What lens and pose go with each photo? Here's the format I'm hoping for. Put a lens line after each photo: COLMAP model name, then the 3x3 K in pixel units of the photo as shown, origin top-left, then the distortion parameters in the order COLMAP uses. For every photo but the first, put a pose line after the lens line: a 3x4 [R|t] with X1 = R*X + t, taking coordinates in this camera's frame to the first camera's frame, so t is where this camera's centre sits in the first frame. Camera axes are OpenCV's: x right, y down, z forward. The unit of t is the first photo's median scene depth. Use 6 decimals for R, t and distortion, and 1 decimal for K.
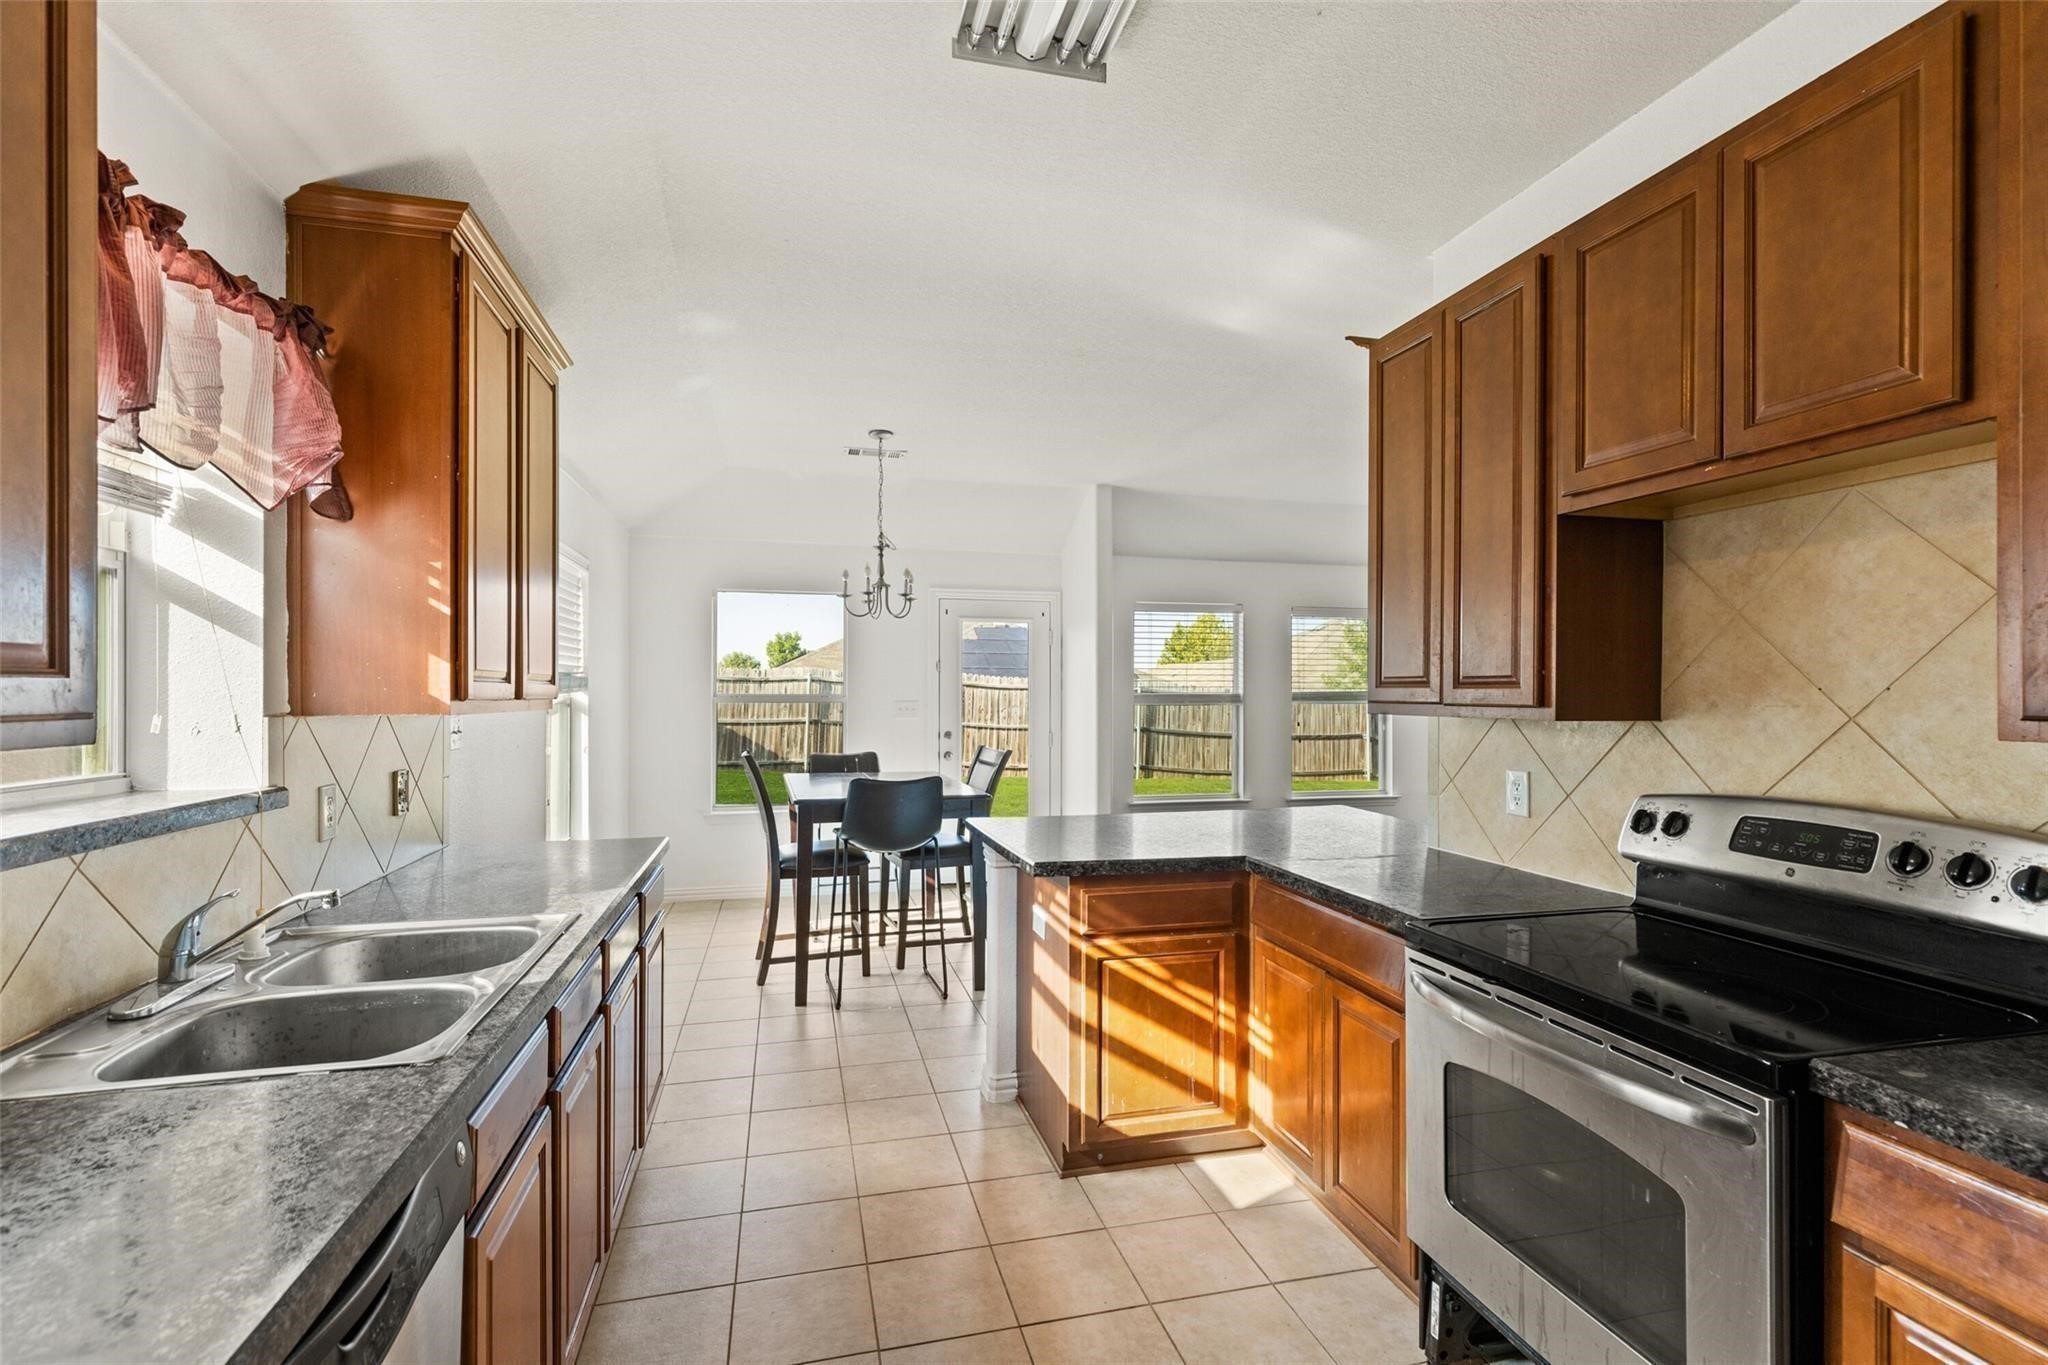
lens RADIAL K [[938.4, 0, 1026.7], [0, 938.4, 692.3], [0, 0, 1]] dist [0.025786, -0.000074]
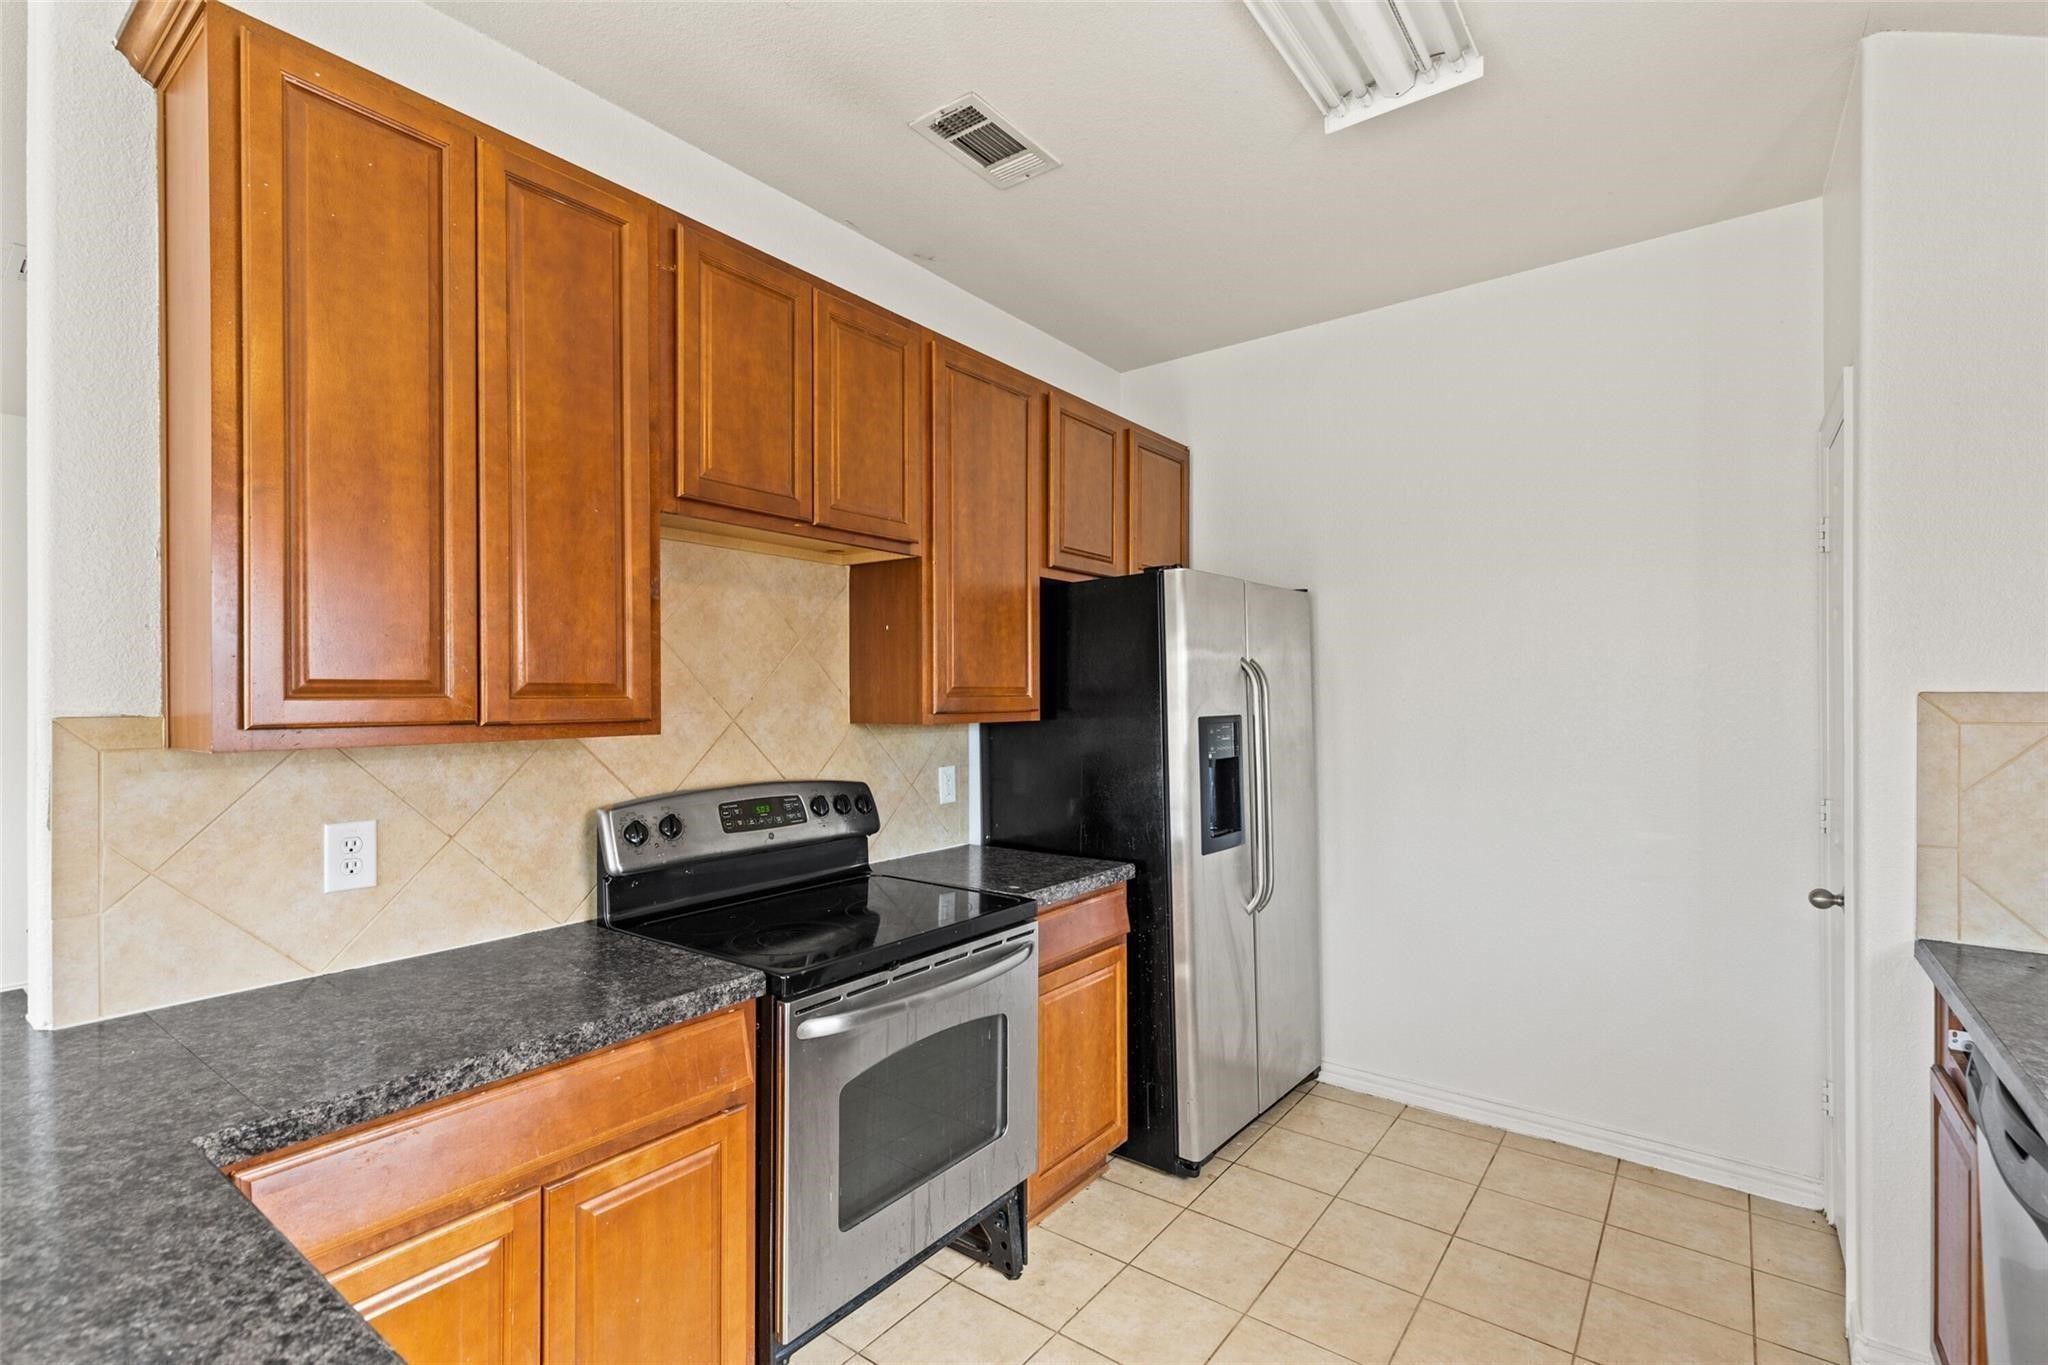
lens RADIAL K [[938.4, 0, 1017.7], [0, 938.4, 694.2], [0, 0, 1]] dist [0.025786, -0.000074]
pose [[-0.623037, 0.003191, 0.782186, -0.412518], [0.007265, 0.999972, 0.001708, -0.008551], [-0.782158, 0.006747, -0.623043, 1.442616]]
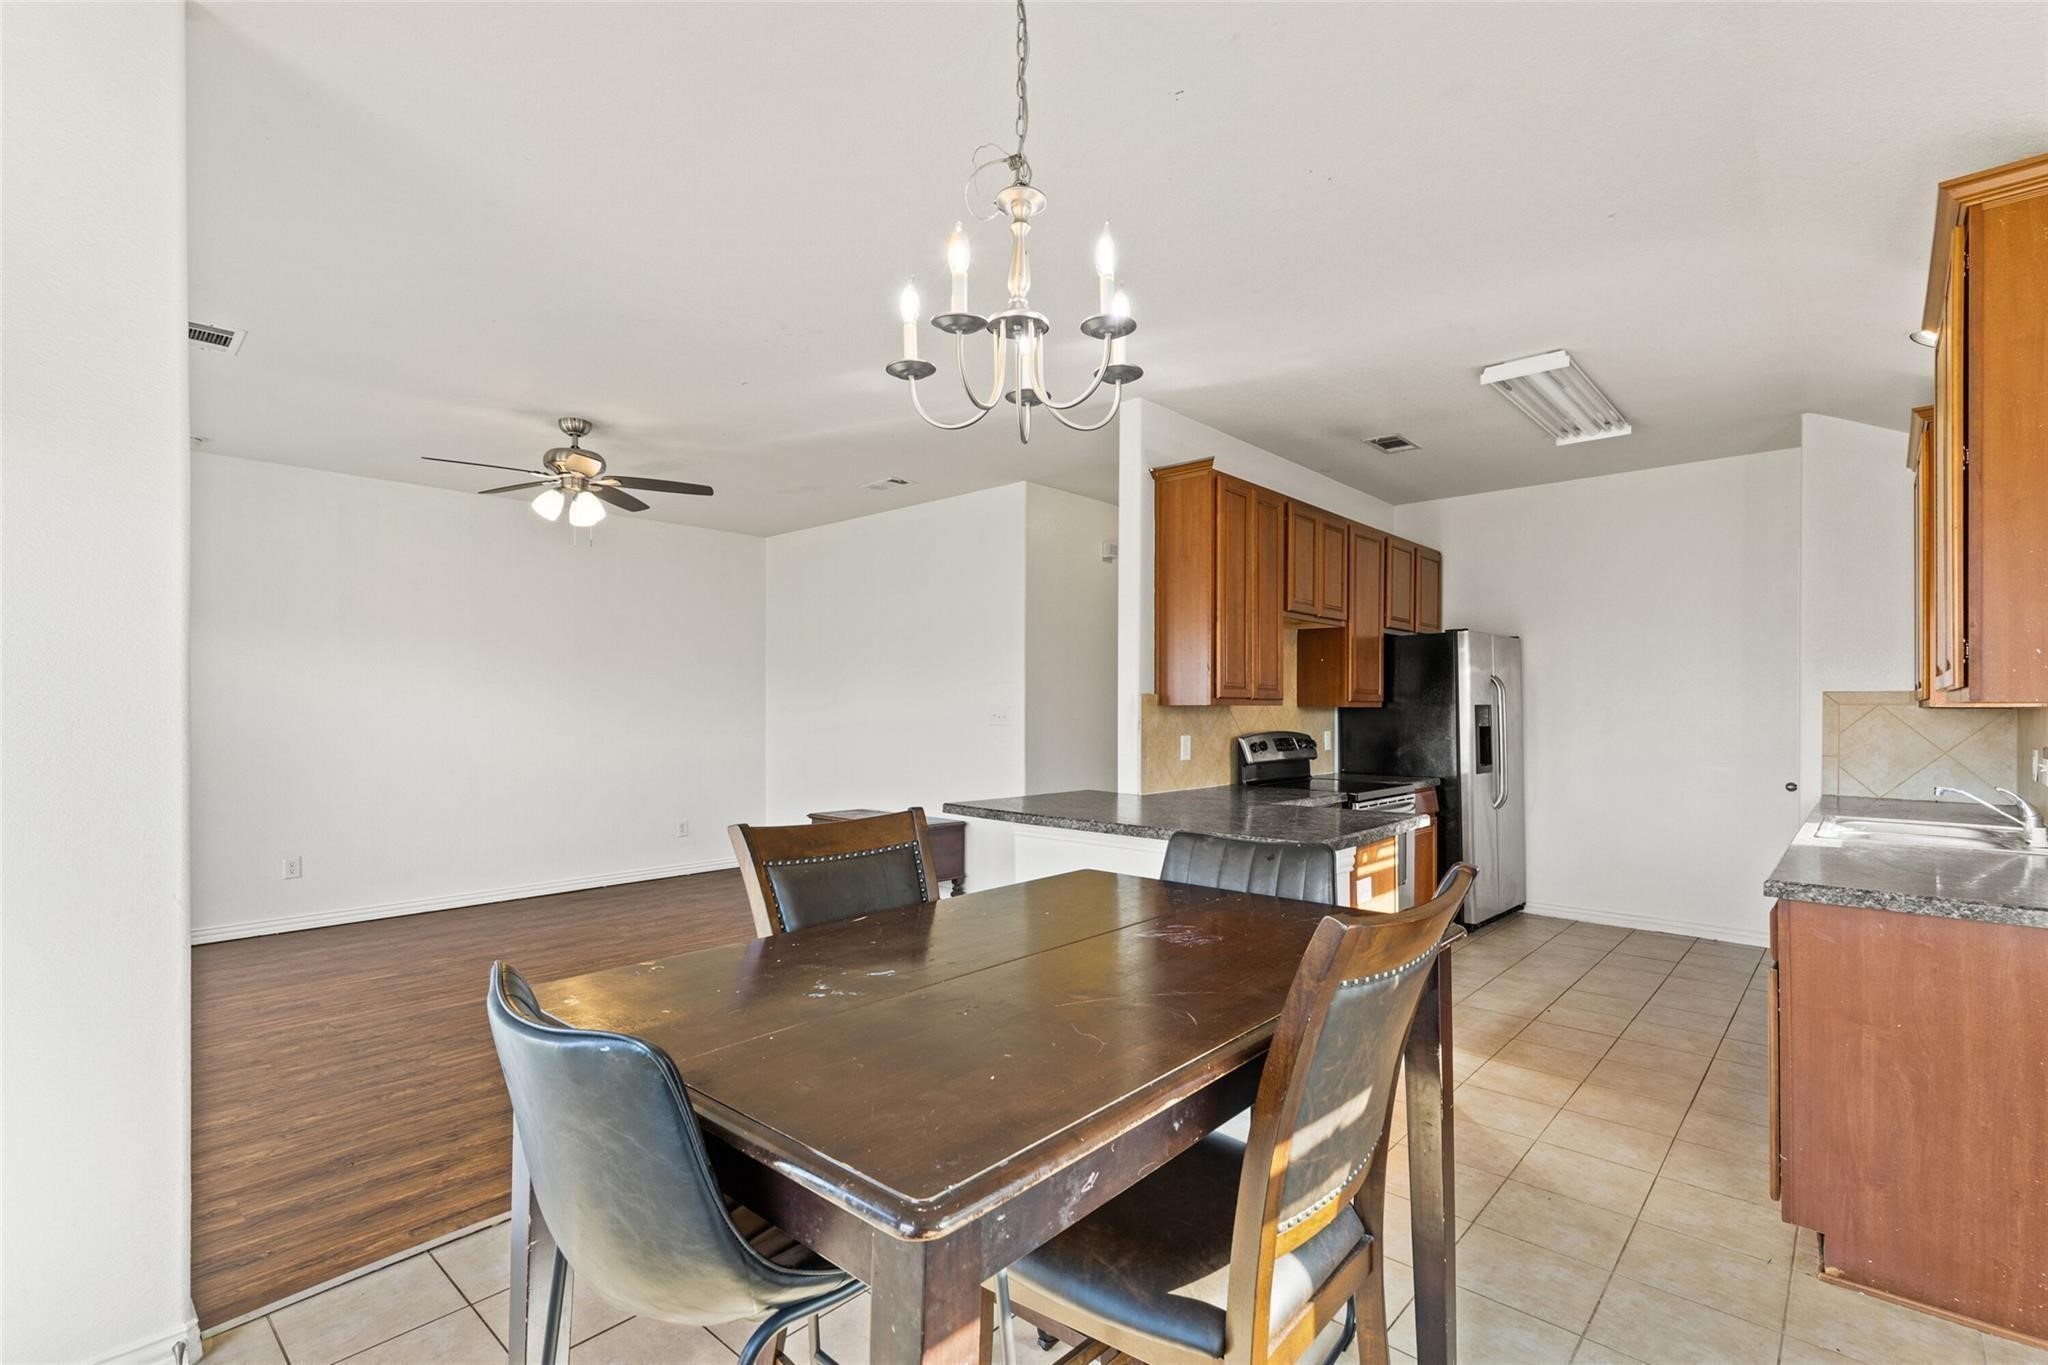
lens RADIAL K [[938.4, 0, 1023.2], [0, 938.4, 701.3], [0, 0, 1]] dist [0.025786, -0.000074]
pose [[-0.555033, 0.002005, 0.831826, -0.597960], [-0.002401, 0.999989, -0.004012, 0.003325], [-0.831825, -0.004224, -0.555022, 1.888006]]
